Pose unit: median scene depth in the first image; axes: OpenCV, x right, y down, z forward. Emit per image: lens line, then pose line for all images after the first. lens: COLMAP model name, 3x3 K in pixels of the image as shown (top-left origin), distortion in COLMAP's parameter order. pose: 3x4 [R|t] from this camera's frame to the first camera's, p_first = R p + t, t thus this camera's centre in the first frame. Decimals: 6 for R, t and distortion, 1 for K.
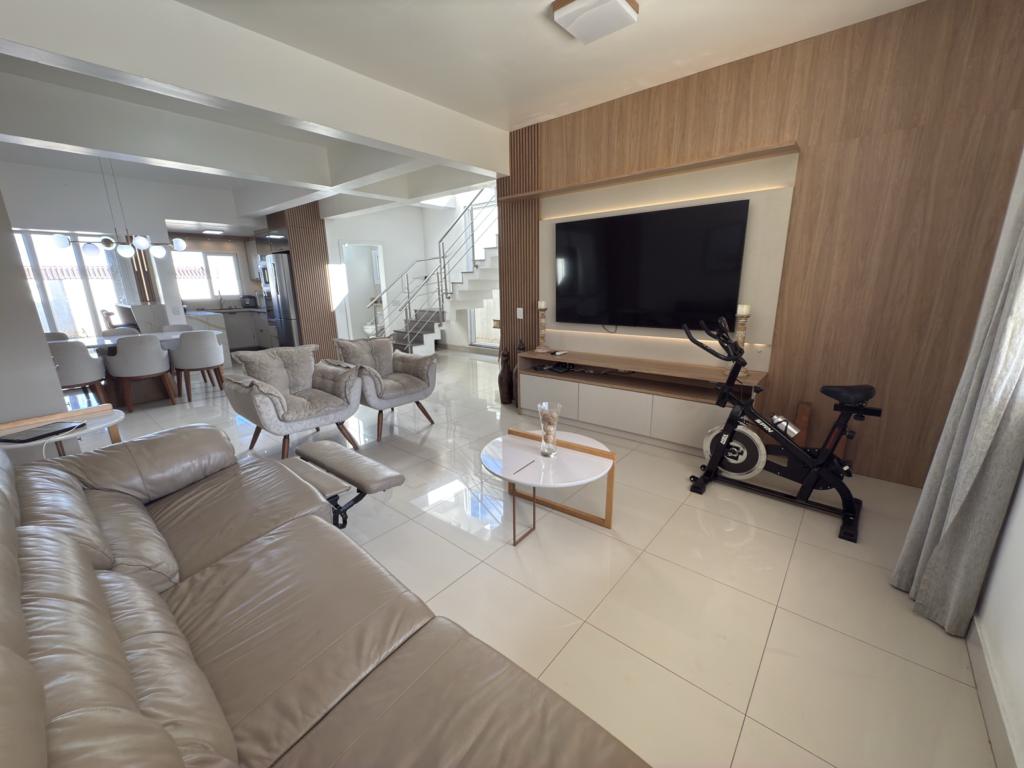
lens RADIAL K [[410.0, 0, 518.5], [0, 410.0, 382.6], [0, 0, 1]] dist [0.000455, -0.000007]
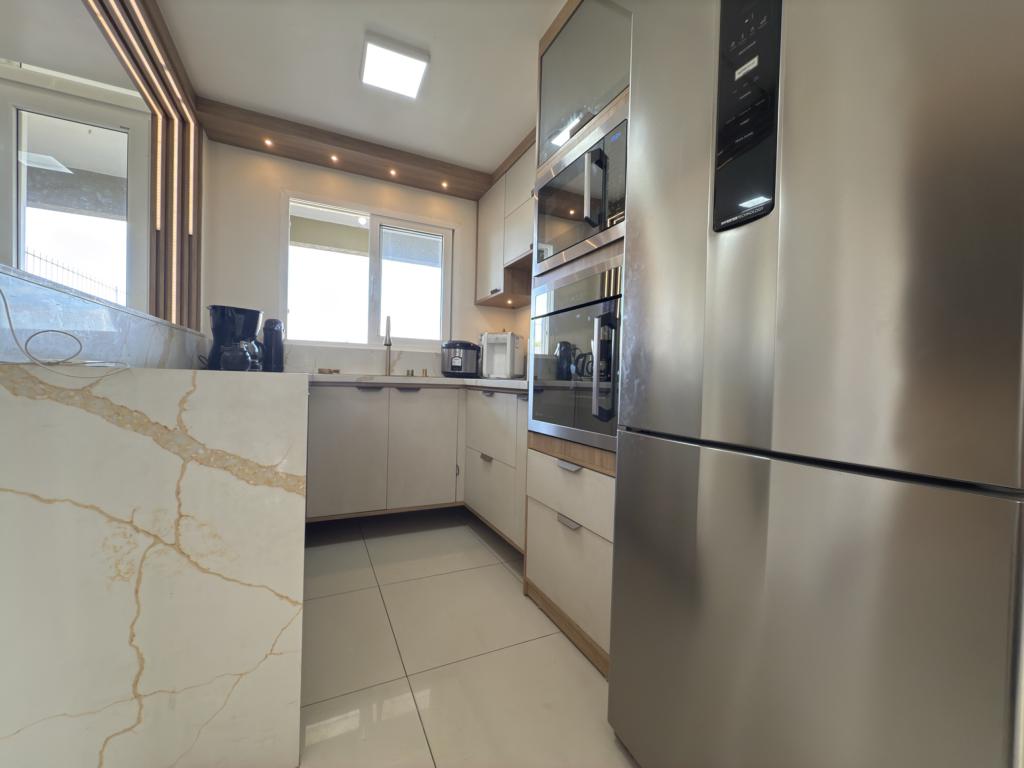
lens RADIAL K [[411.1, 0, 511.0], [0, 411.1, 384.4], [0, 0, 1]] dist [0.014429, 0.000016]
pose [[0.907982, 0.034116, -0.417618, -0.505753], [-0.133909, 0.968038, -0.212064, -0.119001], [0.397036, 0.248473, 0.883529, 0.764214]]
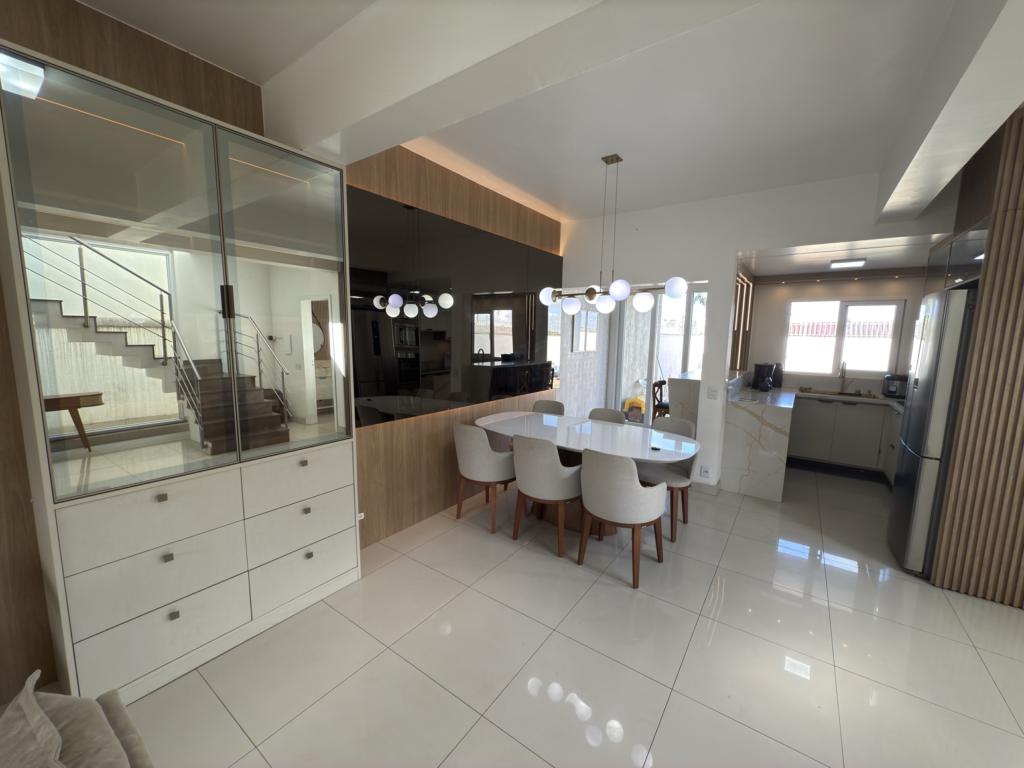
lens RADIAL K [[409.0, 0, 512.3], [0, 409.0, 386.0], [0, 0, 1]] dist [0.000755, -0.000137]
pose [[0.079486, 0.133590, -0.987844, -0.182406], [-0.255975, 0.960485, 0.109293, -0.135088], [0.963410, 0.244176, 0.110540, 0.481285]]
